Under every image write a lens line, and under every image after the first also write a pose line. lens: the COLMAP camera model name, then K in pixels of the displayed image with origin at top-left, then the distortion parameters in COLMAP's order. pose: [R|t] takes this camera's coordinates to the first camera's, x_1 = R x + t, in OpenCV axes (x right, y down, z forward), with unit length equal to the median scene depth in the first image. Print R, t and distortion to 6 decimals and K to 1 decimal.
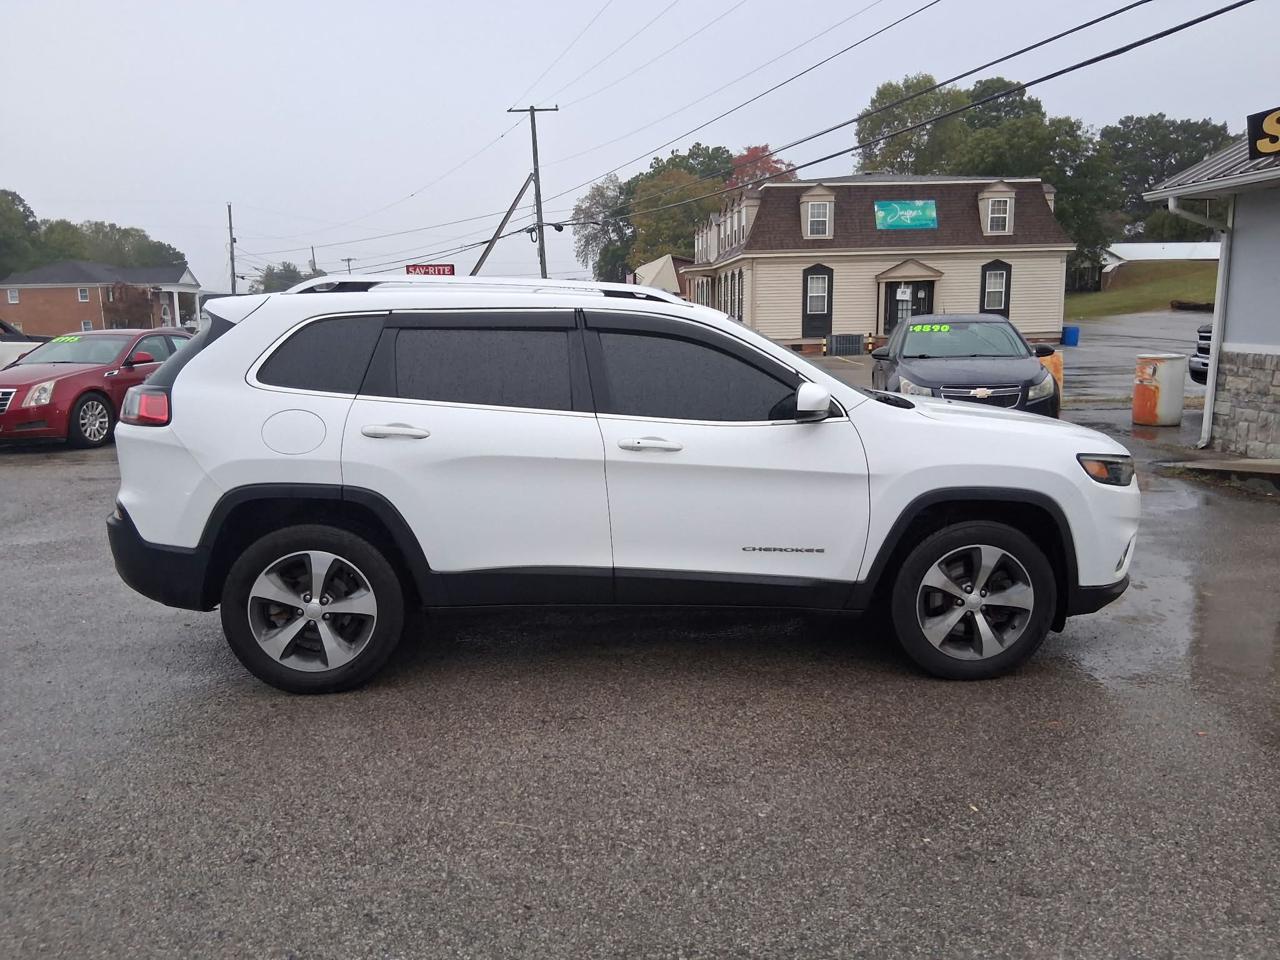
lens RADIAL K [[987.8, 0, 635.6], [0, 987.8, 488.9], [0, 0, 1]] dist [0.028780, -0.054841]
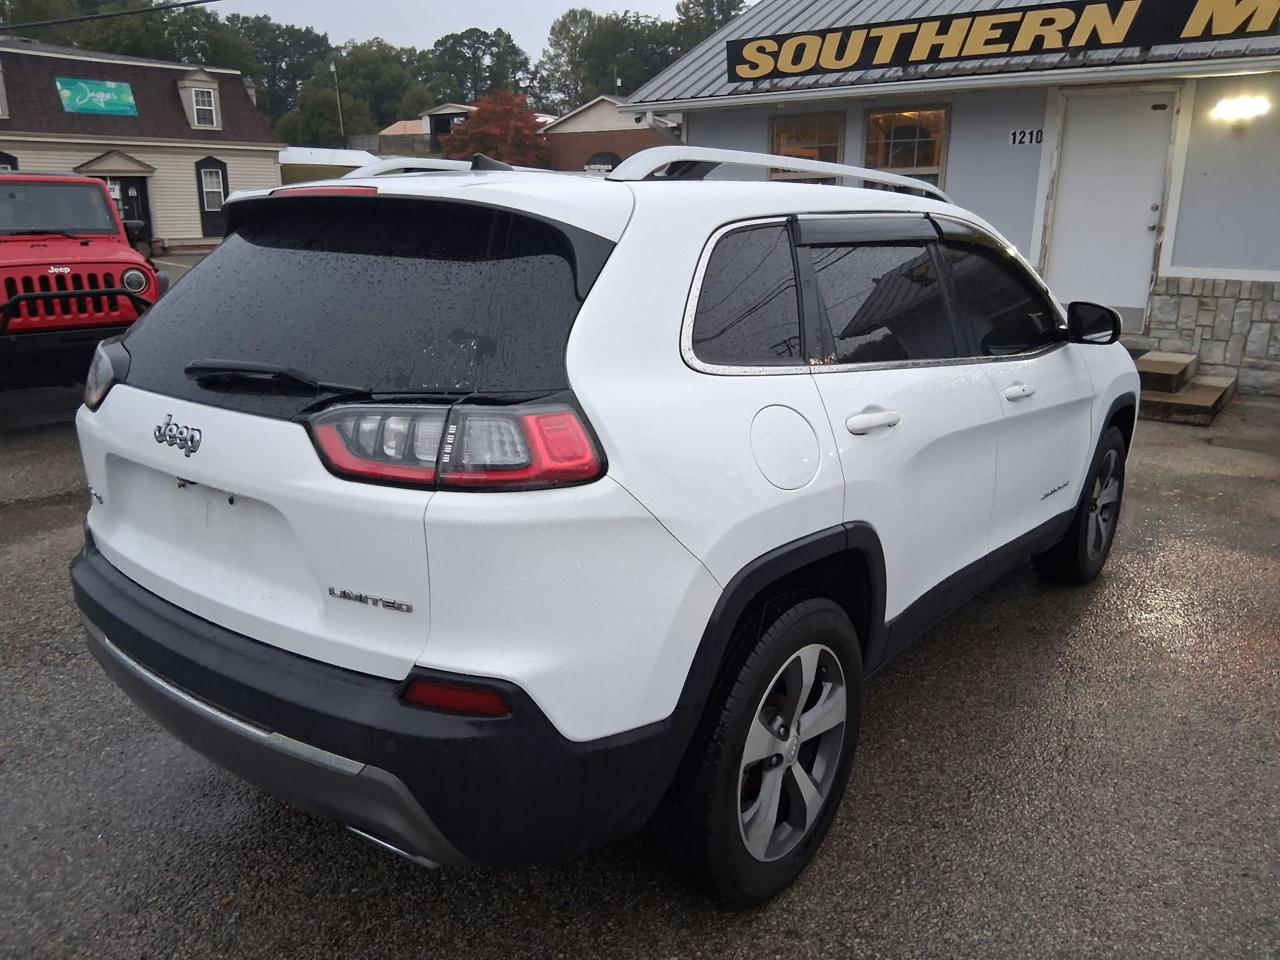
lens RADIAL K [[987.8, 0, 644.1], [0, 987.8, 482.7], [0, 0, 1]] dist [0.028780, -0.054841]
pose [[0.670985, -0.182229, 0.718729, -0.721318], [0.118451, 0.983224, 0.138707, -0.111733], [-0.731948, -0.007936, 0.681314, 0.633204]]
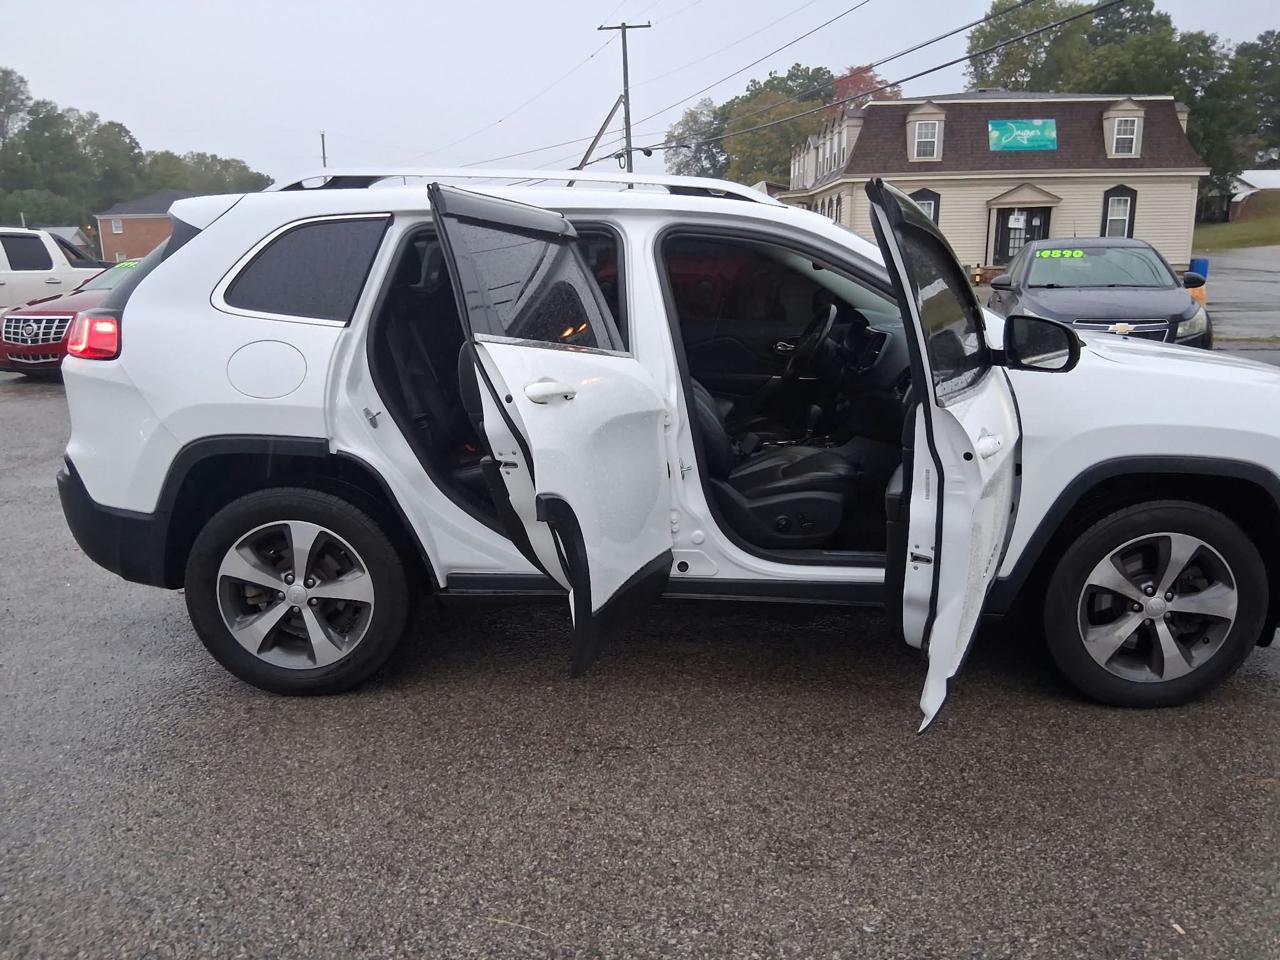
lens RADIAL K [[987.8, 0, 635.0], [0, 987.8, 488.5], [0, 0, 1]] dist [0.028780, -0.054841]
pose [[0.995856, 0.022708, -0.088061, 0.013043], [-0.016932, 0.997690, 0.065792, -0.018145], [0.089351, -0.064028, 0.993940, 0.223157]]
